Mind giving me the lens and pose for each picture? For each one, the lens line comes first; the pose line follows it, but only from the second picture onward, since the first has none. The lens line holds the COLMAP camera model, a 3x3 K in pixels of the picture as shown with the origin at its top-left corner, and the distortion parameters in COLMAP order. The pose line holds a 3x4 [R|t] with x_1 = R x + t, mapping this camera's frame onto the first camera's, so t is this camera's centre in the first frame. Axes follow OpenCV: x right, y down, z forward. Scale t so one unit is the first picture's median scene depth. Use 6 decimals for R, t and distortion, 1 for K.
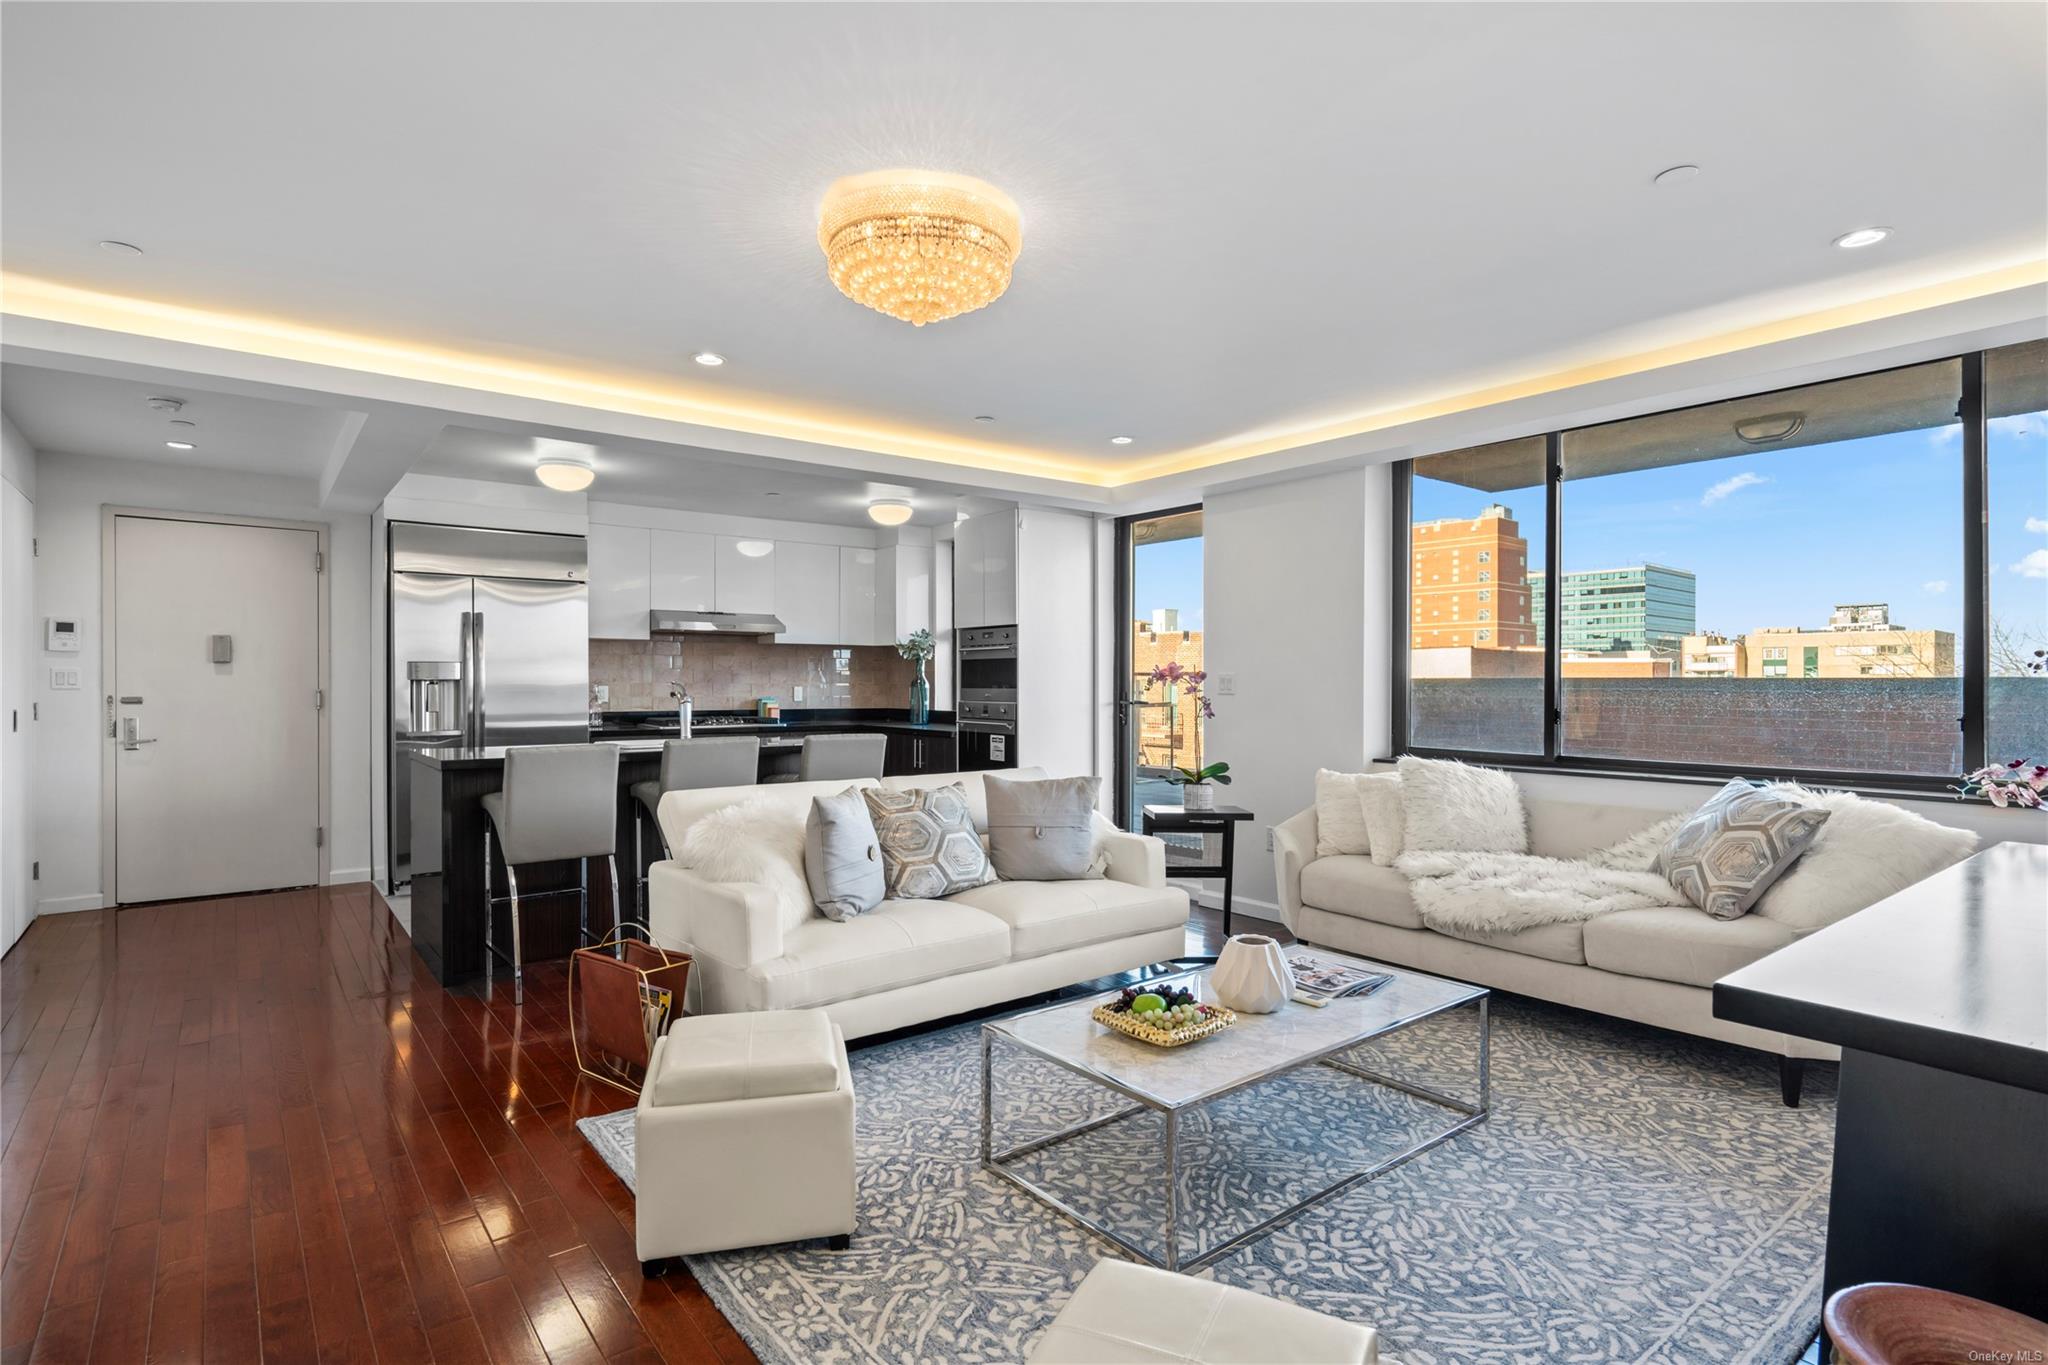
lens RADIAL K [[1027.4, 0, 1016.6], [0, 1027.4, 689.8], [0, 0, 1]] dist [0.008643, 0.000724]
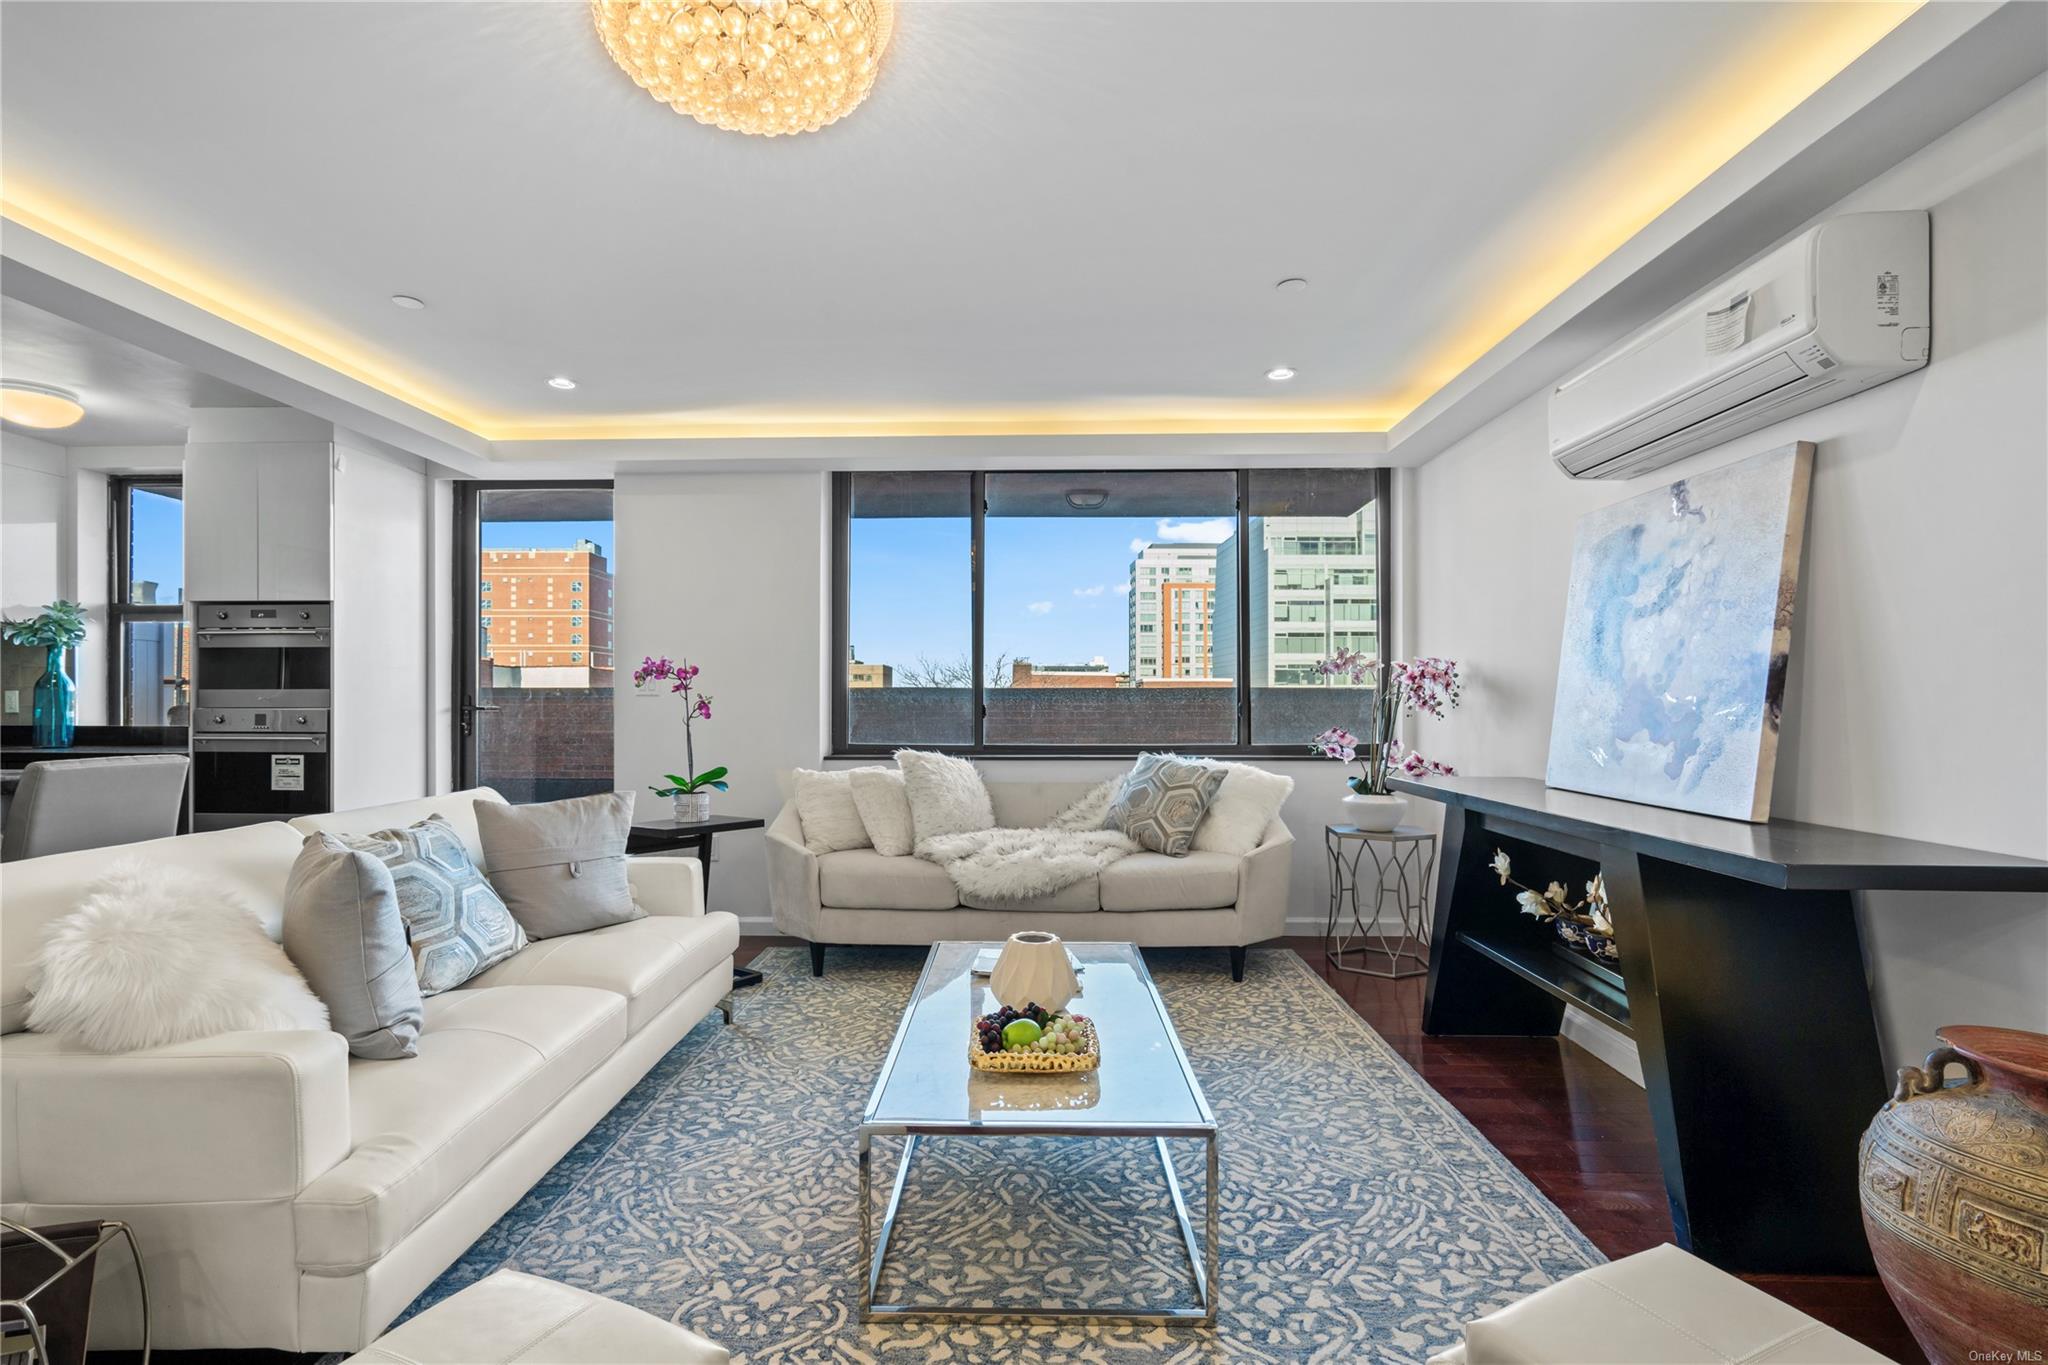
lens RADIAL K [[923.3, 0, 1019.3], [0, 923.3, 700.0], [0, 0, 1]] dist [-0.008749, 0.003457]
pose [[0.635137, -0.000118, 0.772399, -0.215021], [0.006300, 0.999968, -0.005028, 0.014387], [-0.772374, 0.008059, 0.635117, 0.233213]]
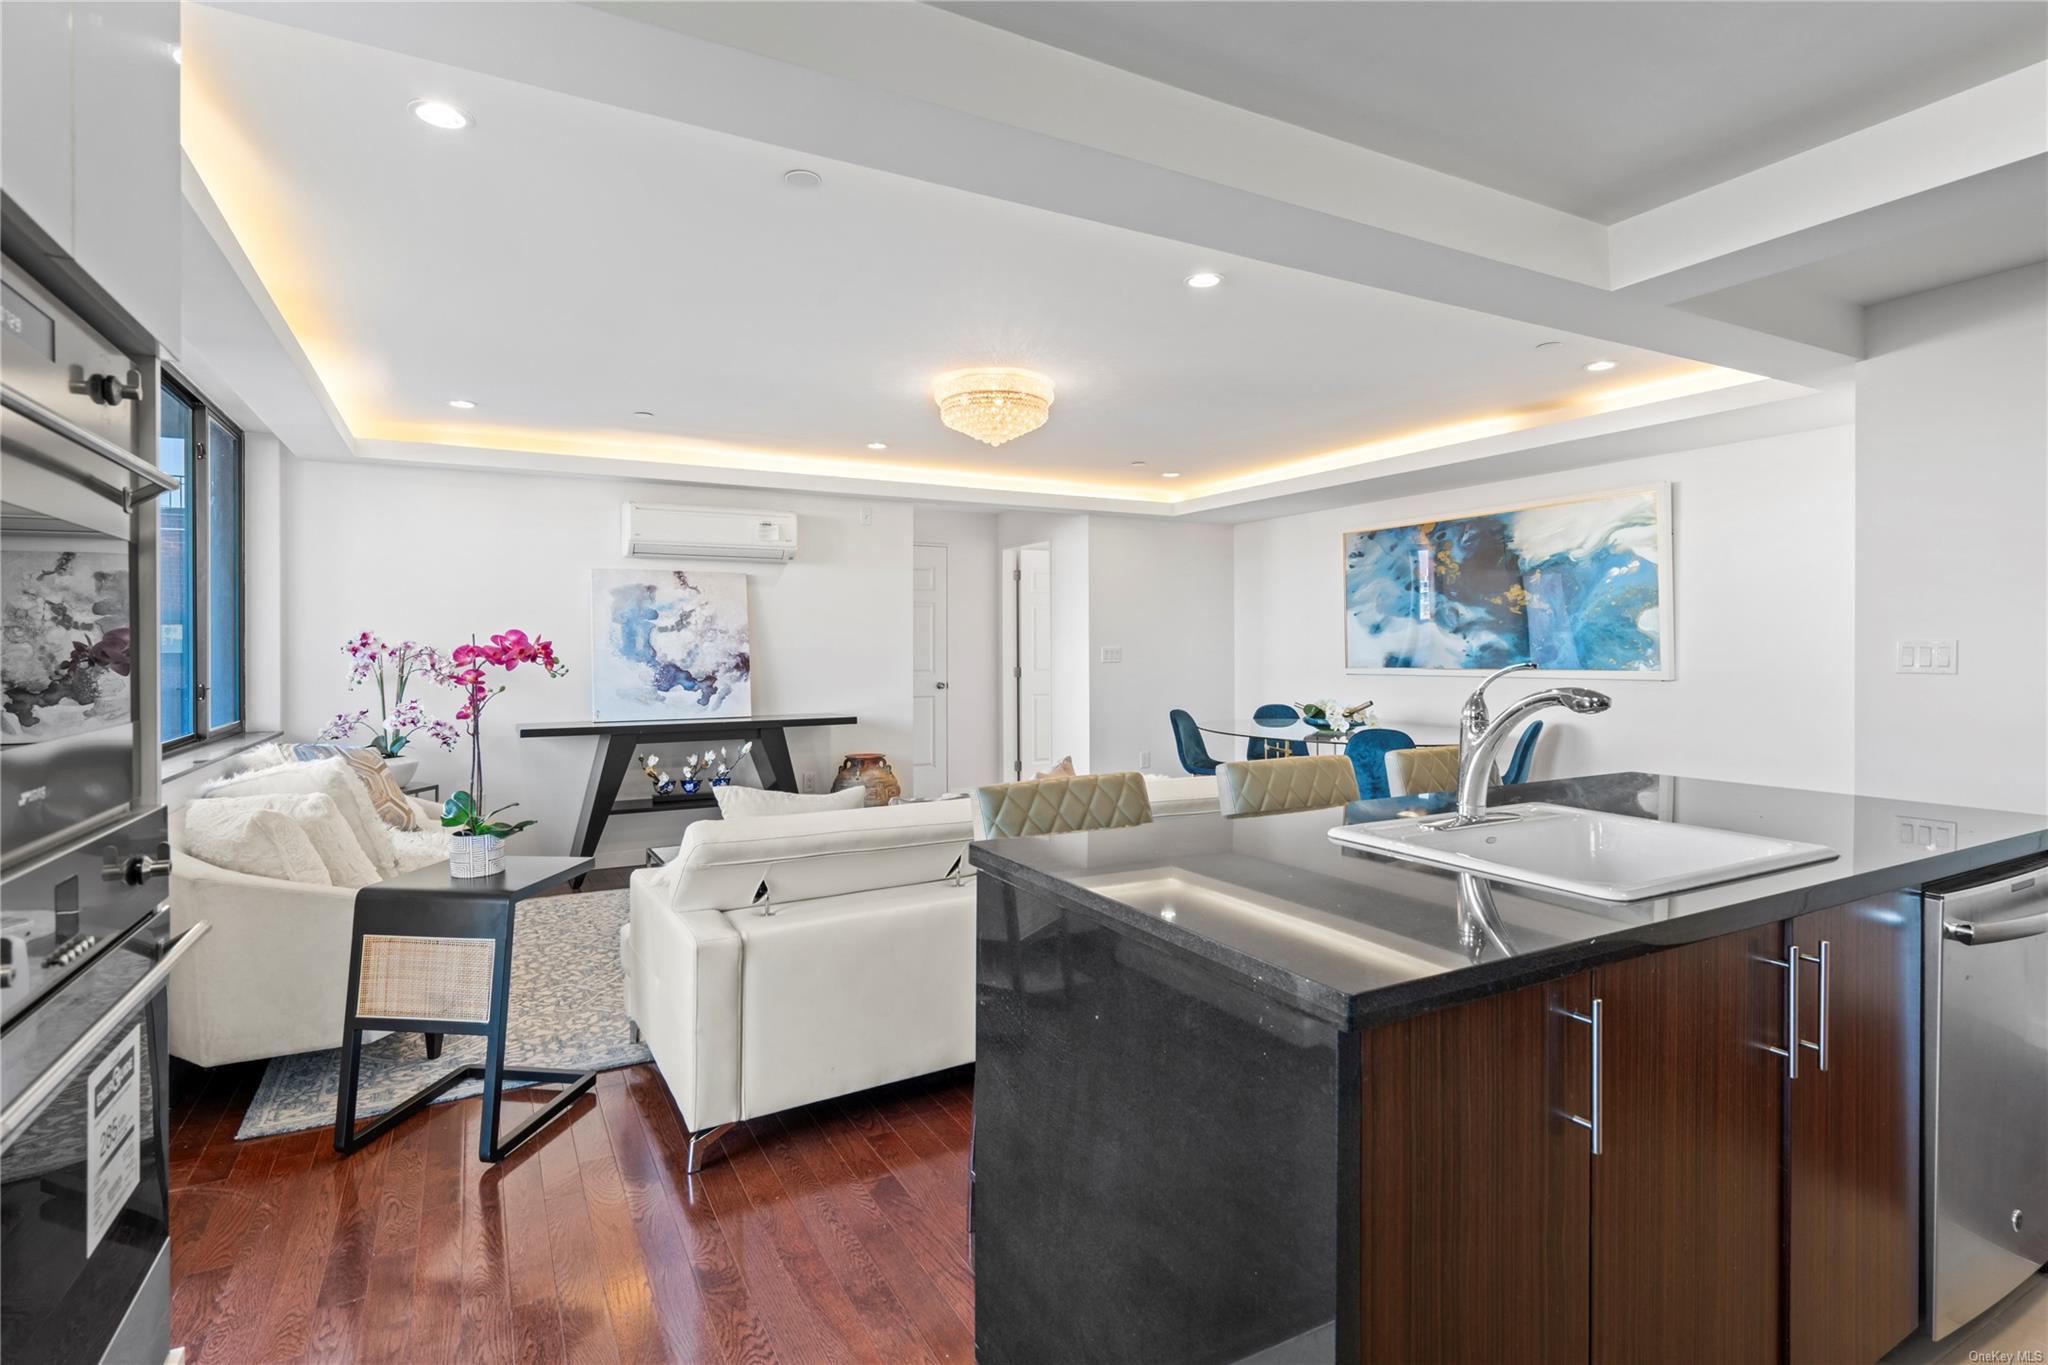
lens RADIAL K [[1011.9, 0, 1028.2], [0, 1011.9, 638.7], [0, 0, 1]] dist [-0.002664, 0.002573]
pose [[-0.988260, 0.005284, 0.152692, -0.197280], [0.004951, 0.999984, -0.002562, -0.015985], [-0.152704, -0.001776, -0.988270, 1.292444]]
